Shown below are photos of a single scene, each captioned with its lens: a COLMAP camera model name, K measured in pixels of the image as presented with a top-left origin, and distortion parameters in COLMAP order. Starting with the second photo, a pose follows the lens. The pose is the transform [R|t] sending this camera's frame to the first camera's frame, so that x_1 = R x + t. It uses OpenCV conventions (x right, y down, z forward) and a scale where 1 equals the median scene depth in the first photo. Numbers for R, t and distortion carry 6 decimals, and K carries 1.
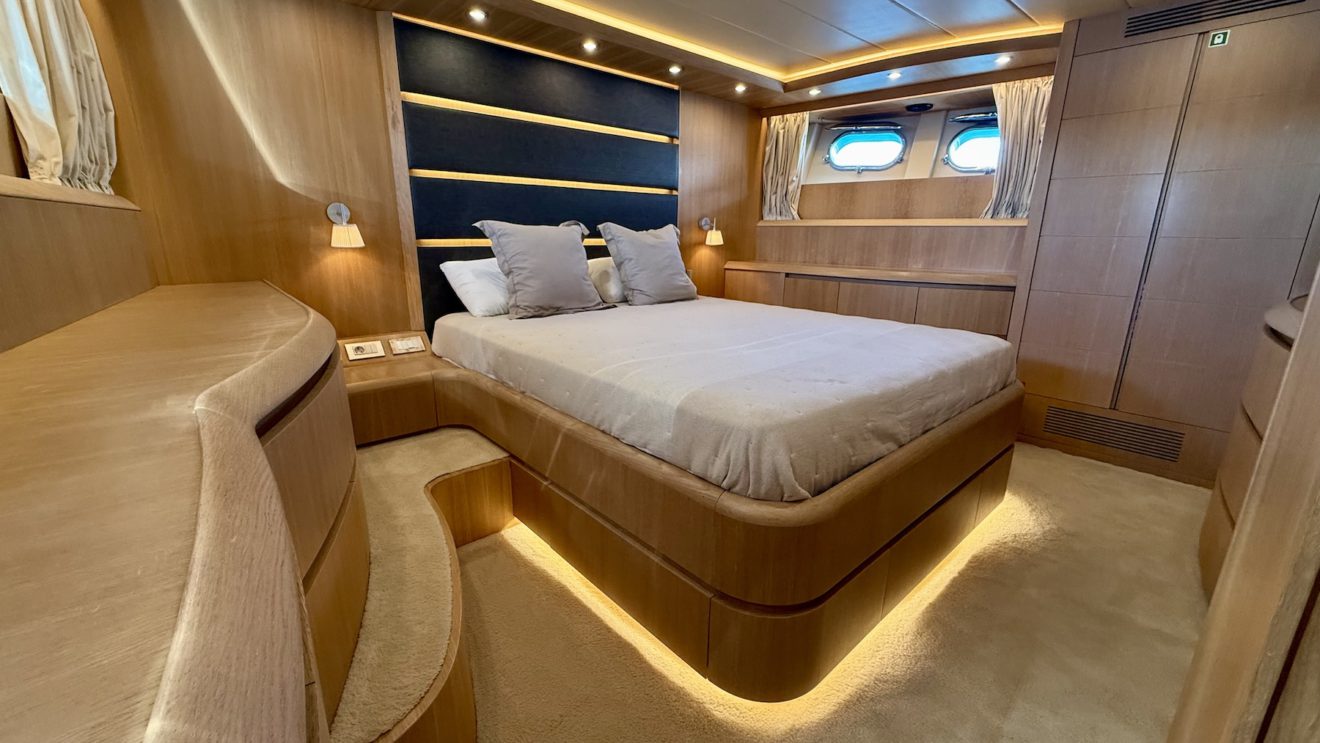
lens RADIAL K [[524.7, 0, 657.7], [0, 524.7, 368.6], [0, 0, 1]] dist [0.000185, -0.000343]
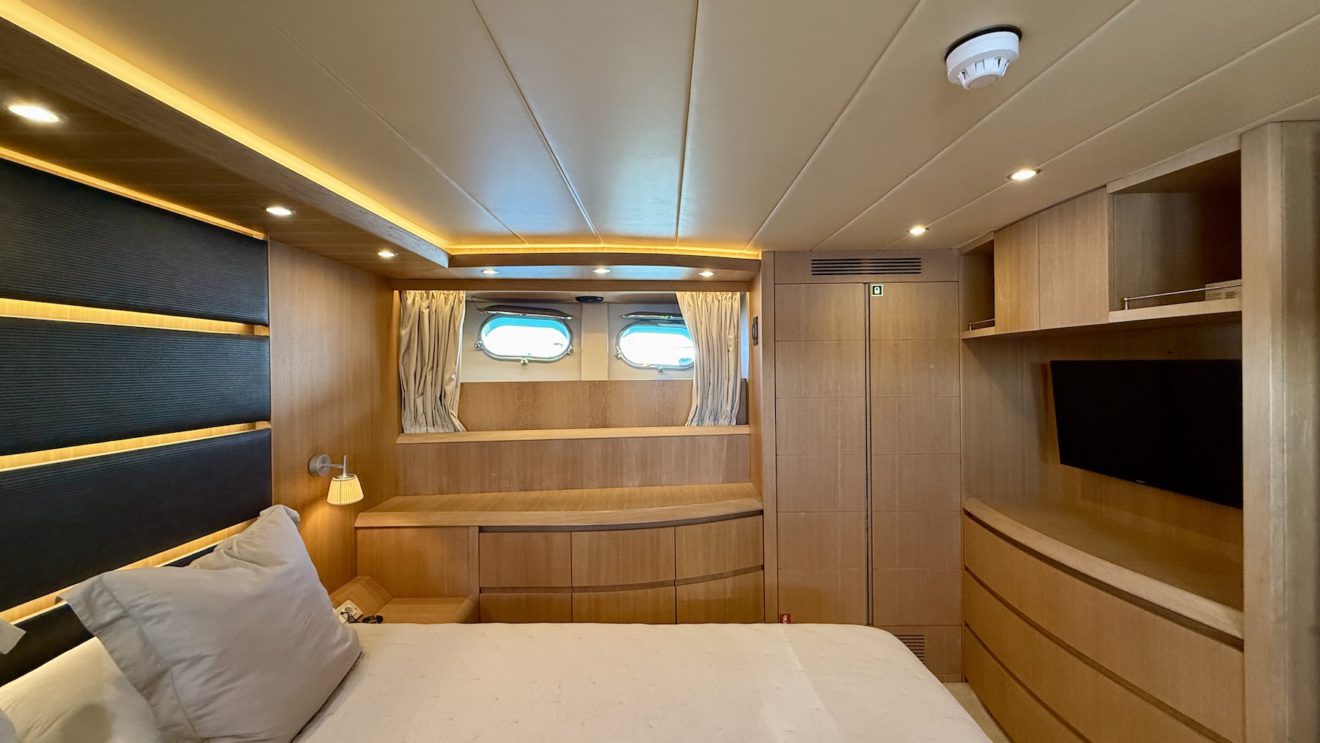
lens RADIAL K [[524.7, 0, 654.7], [0, 524.7, 367.7], [0, 0, 1]] dist [0.000185, -0.000343]
pose [[0.678017, -0.017761, 0.734831, -0.081751], [0.202708, 0.965459, -0.163701, -0.228116], [-0.706542, 0.259948, 0.658198, 0.385385]]
